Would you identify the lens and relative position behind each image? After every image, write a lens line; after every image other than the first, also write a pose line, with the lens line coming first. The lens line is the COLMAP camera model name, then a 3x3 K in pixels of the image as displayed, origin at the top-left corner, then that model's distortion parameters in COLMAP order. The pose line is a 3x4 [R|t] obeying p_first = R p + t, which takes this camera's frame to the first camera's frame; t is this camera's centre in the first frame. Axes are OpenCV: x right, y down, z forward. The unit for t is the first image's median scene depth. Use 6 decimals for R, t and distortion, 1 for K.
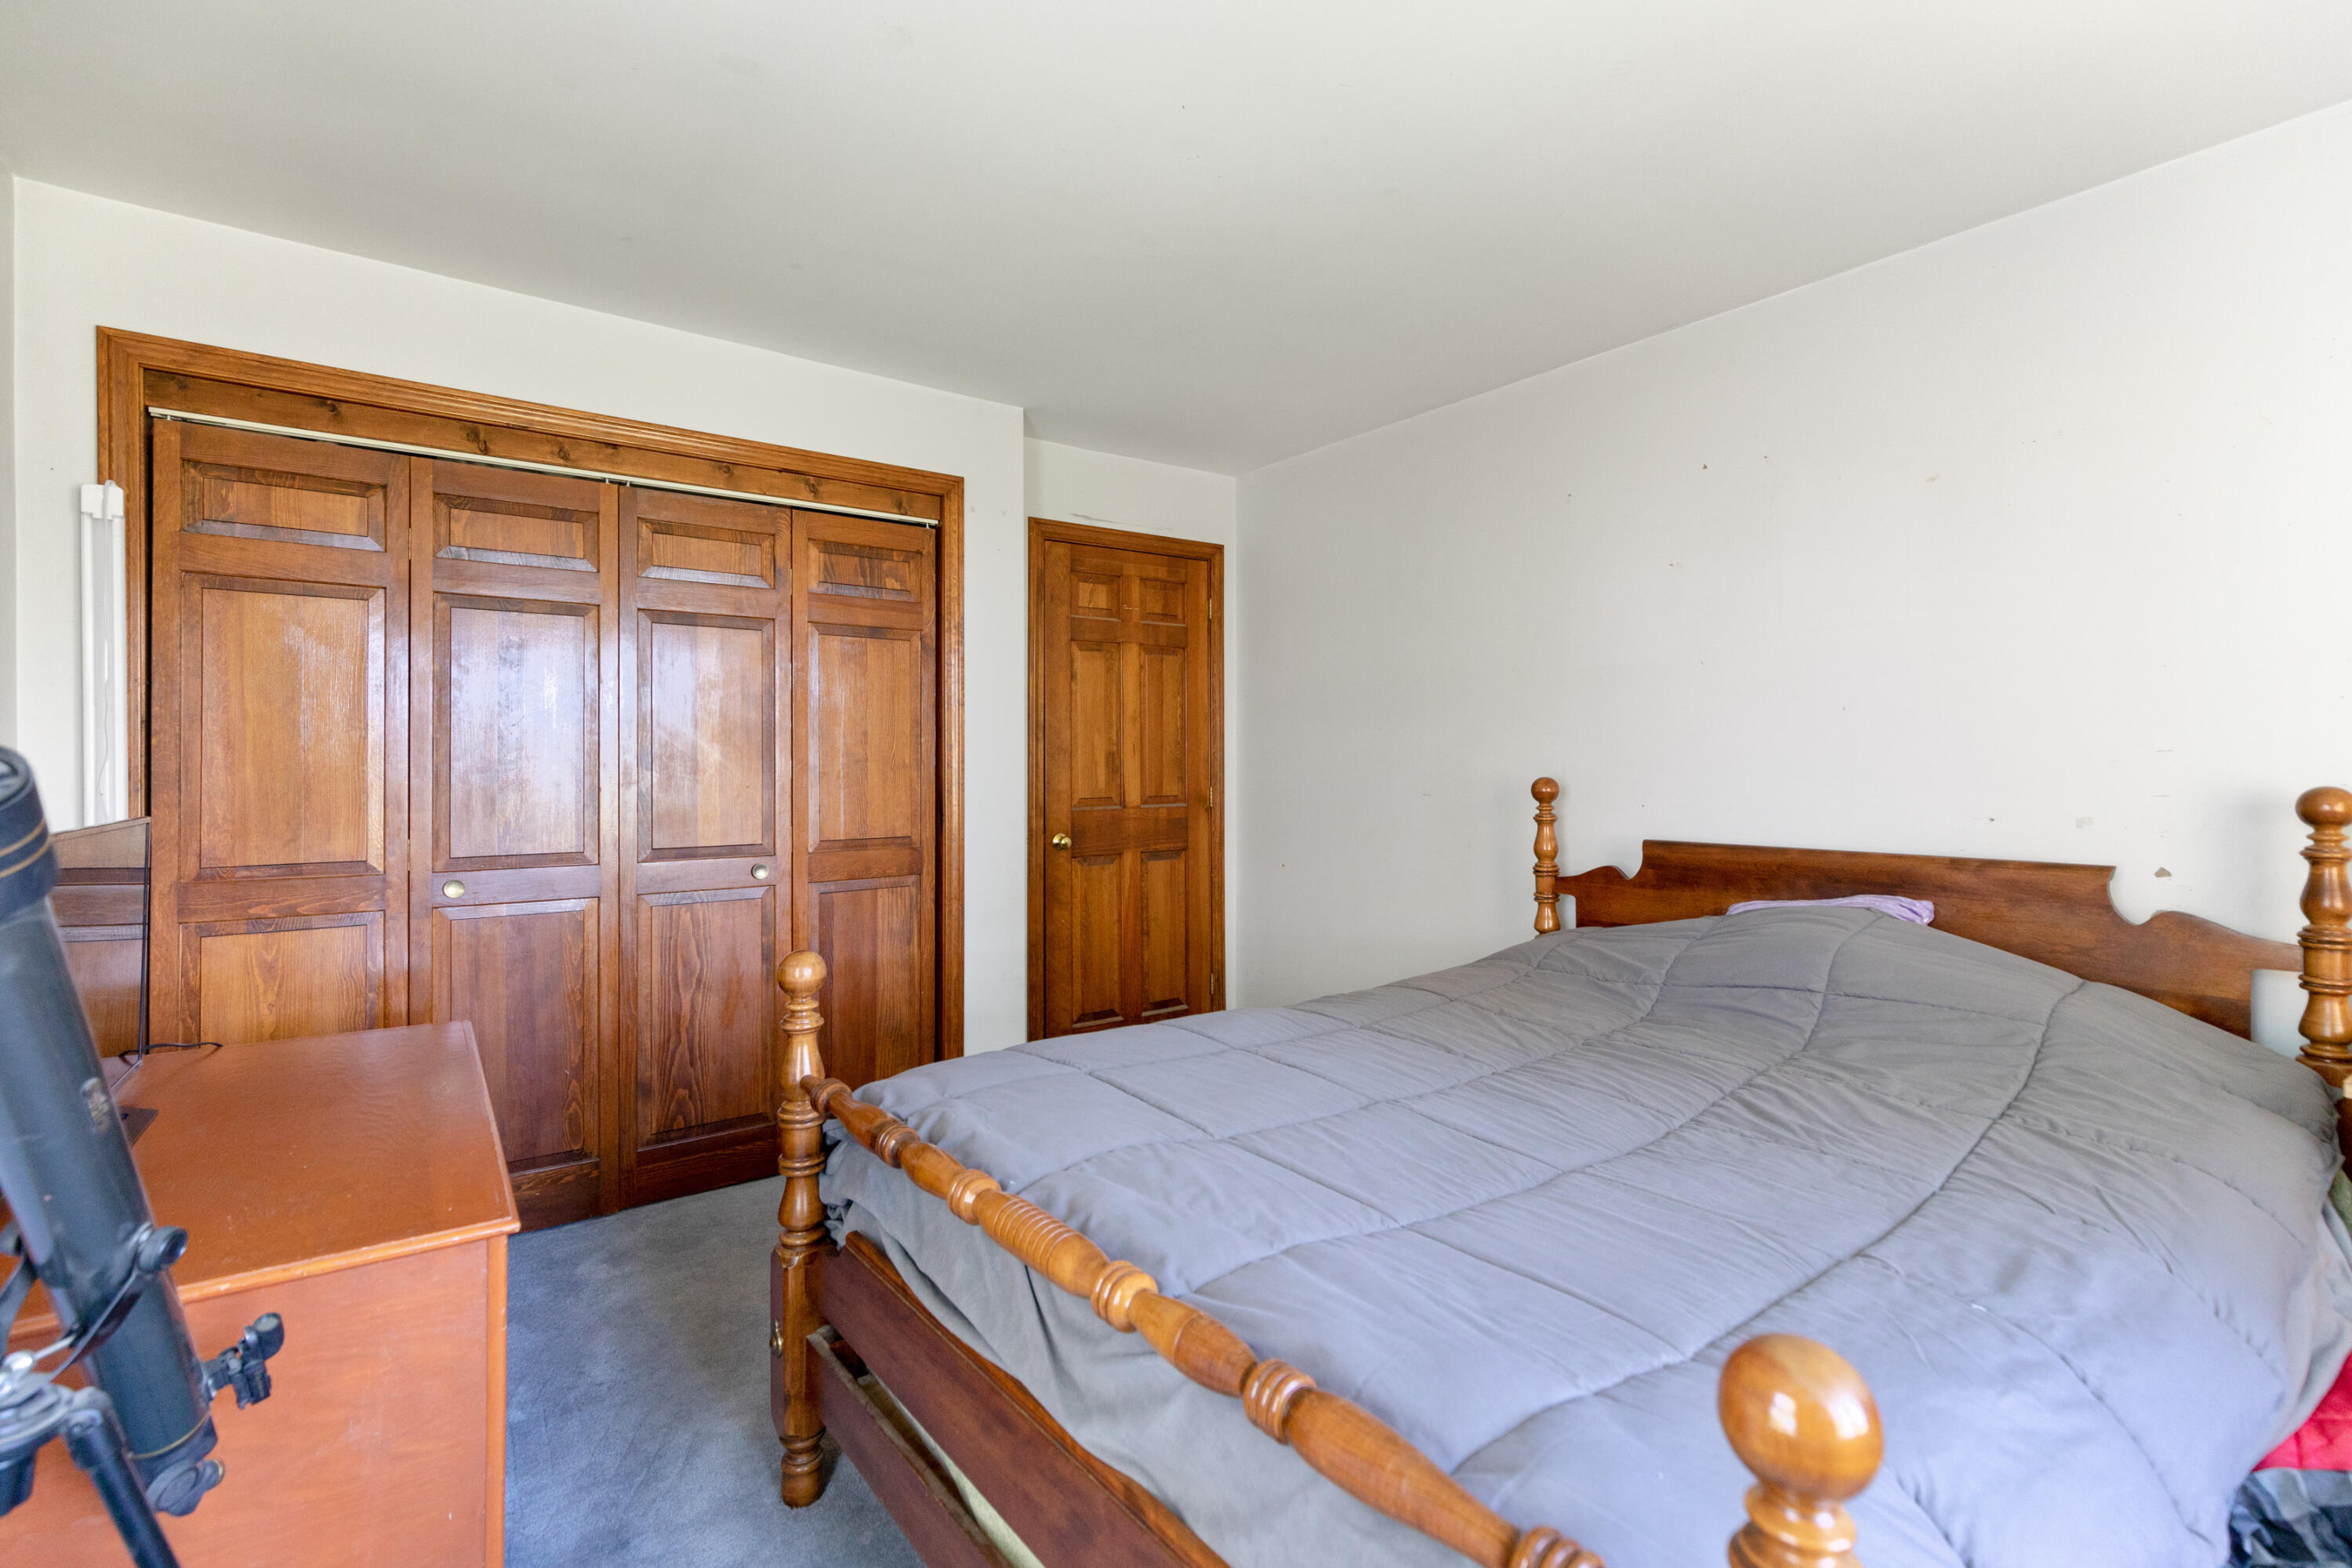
lens RADIAL K [[1065.5, 0, 1188.6], [0, 1065.5, 760.8], [0, 0, 1]] dist [0.006231, -0.000567]
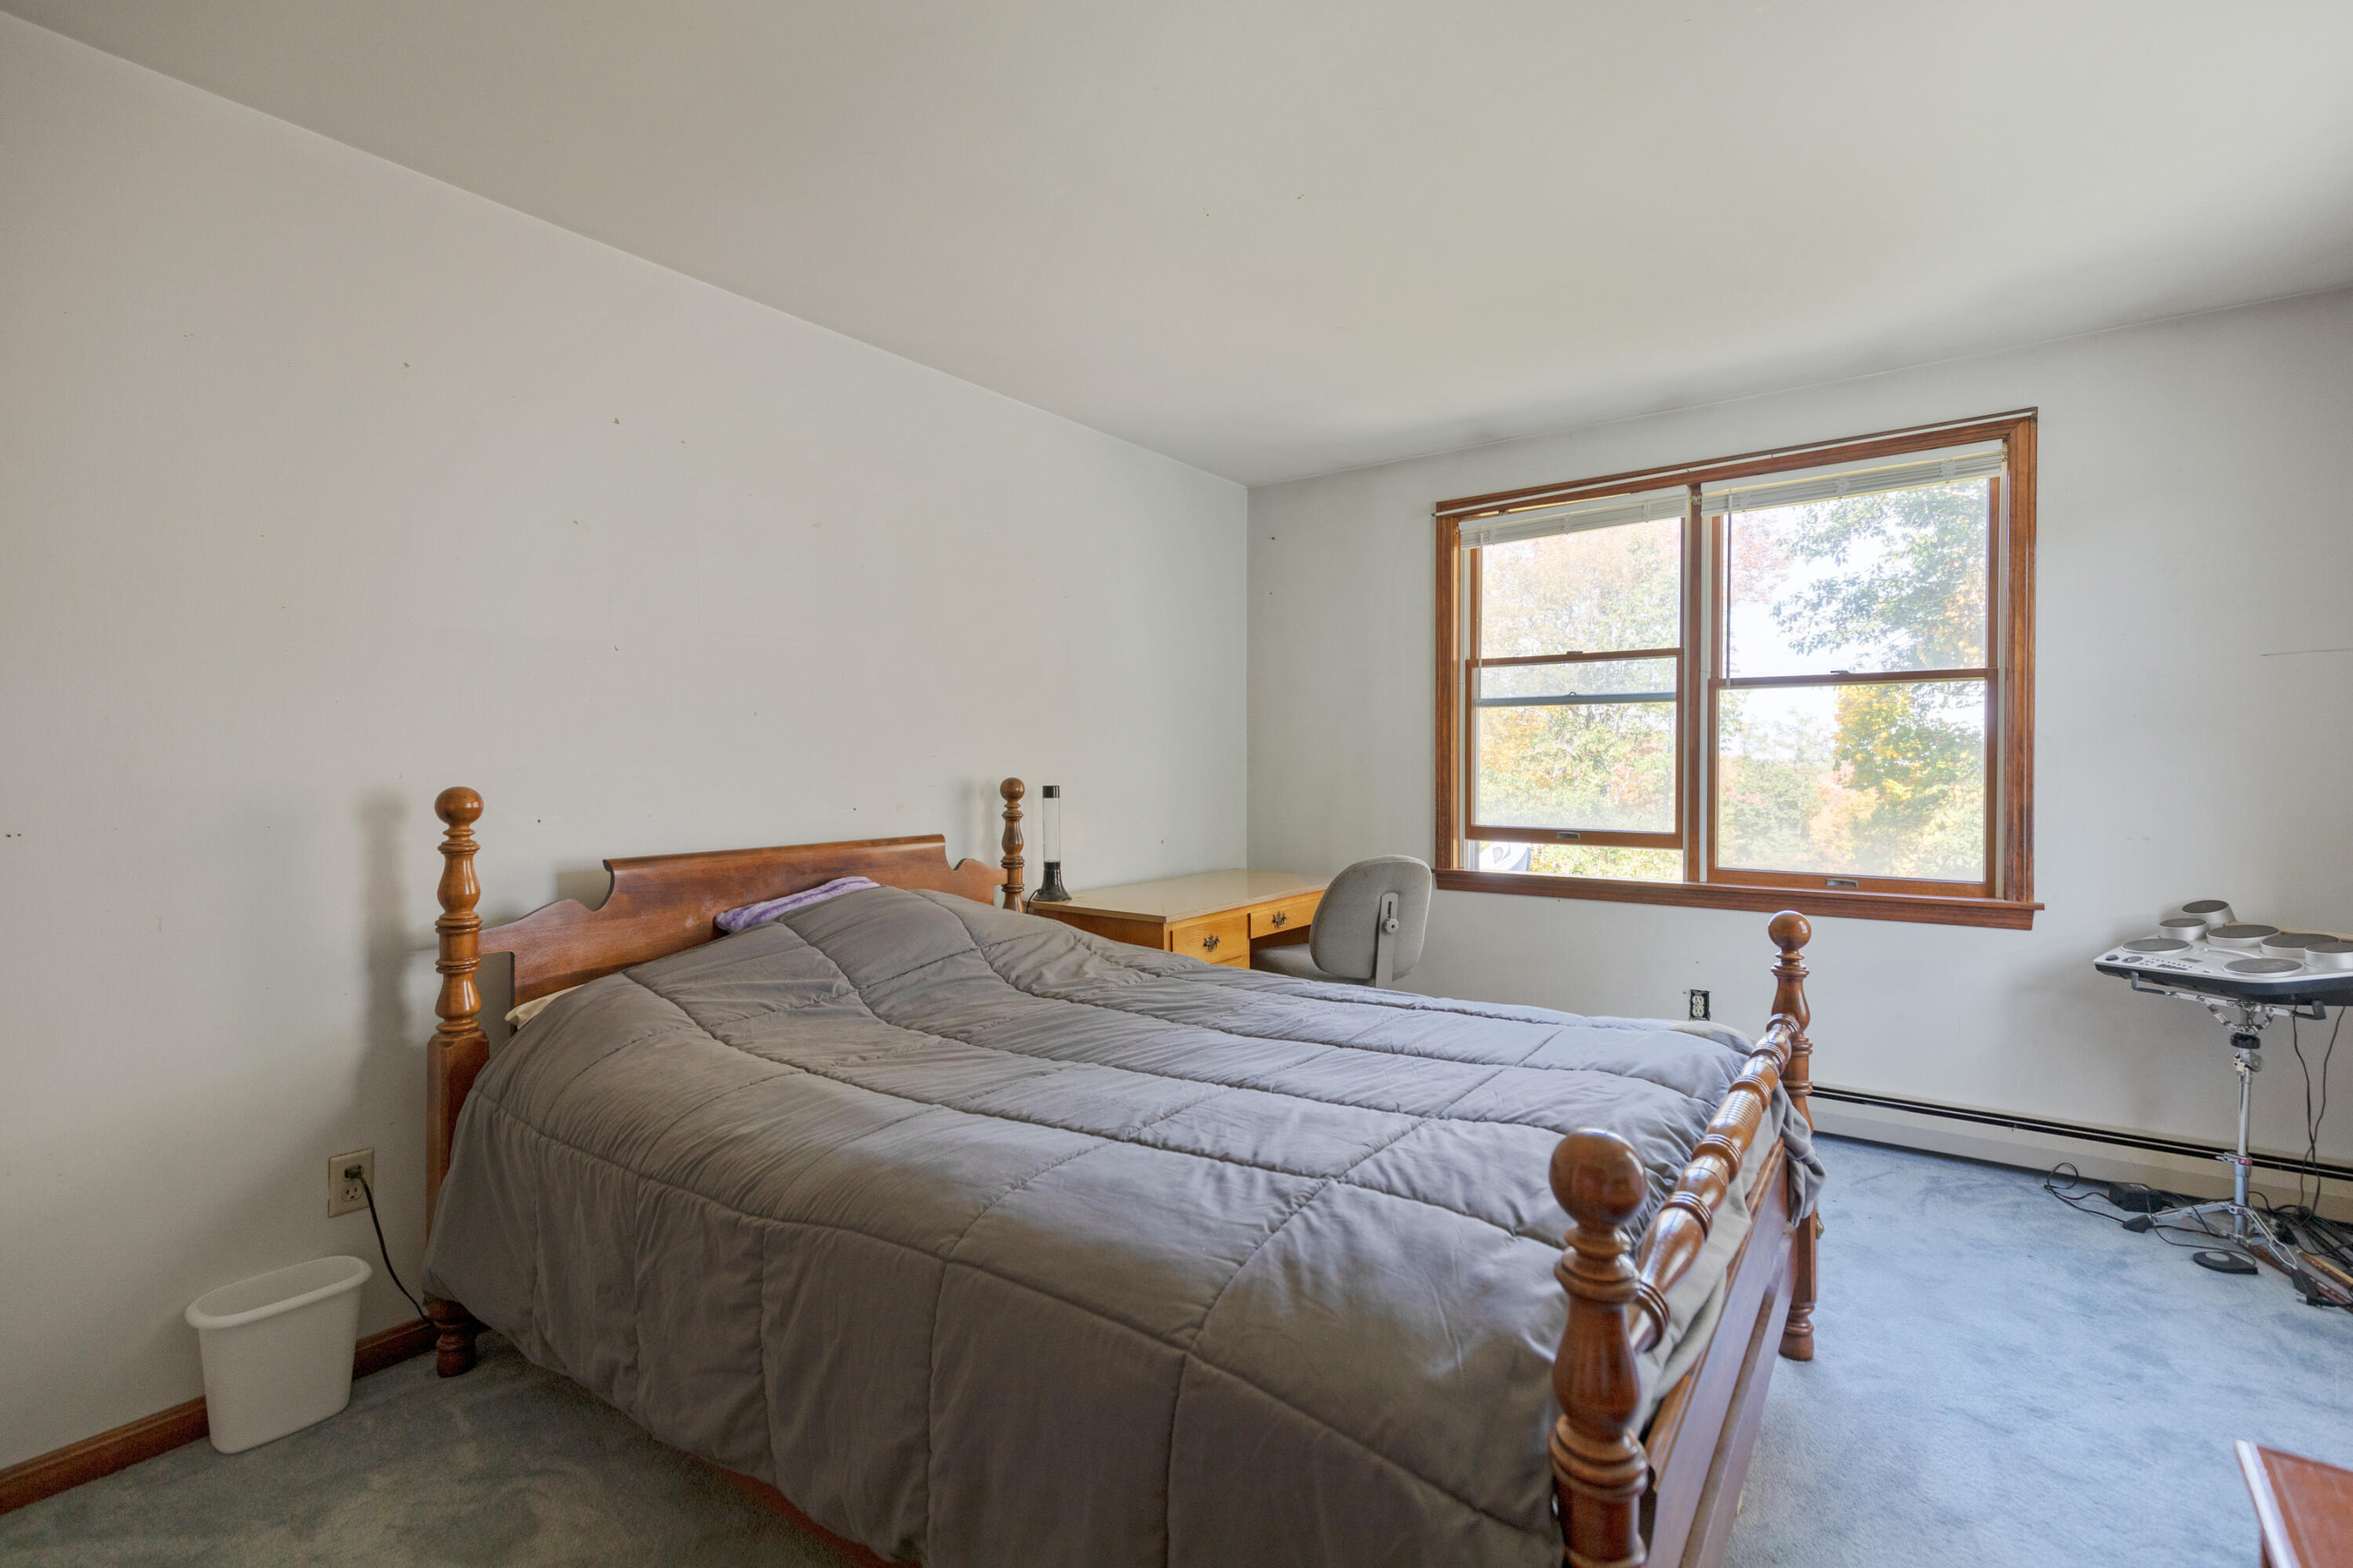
lens RADIAL K [[1066.0, 0, 1189.1], [0, 1066.0, 760.8], [0, 0, 1]] dist [0.006231, -0.000567]
pose [[-0.292706, 0.007004, 0.956177, -0.672629], [0.004098, 0.999973, -0.006070, 0.008245], [-0.956194, 0.002142, -0.292727, 1.142278]]
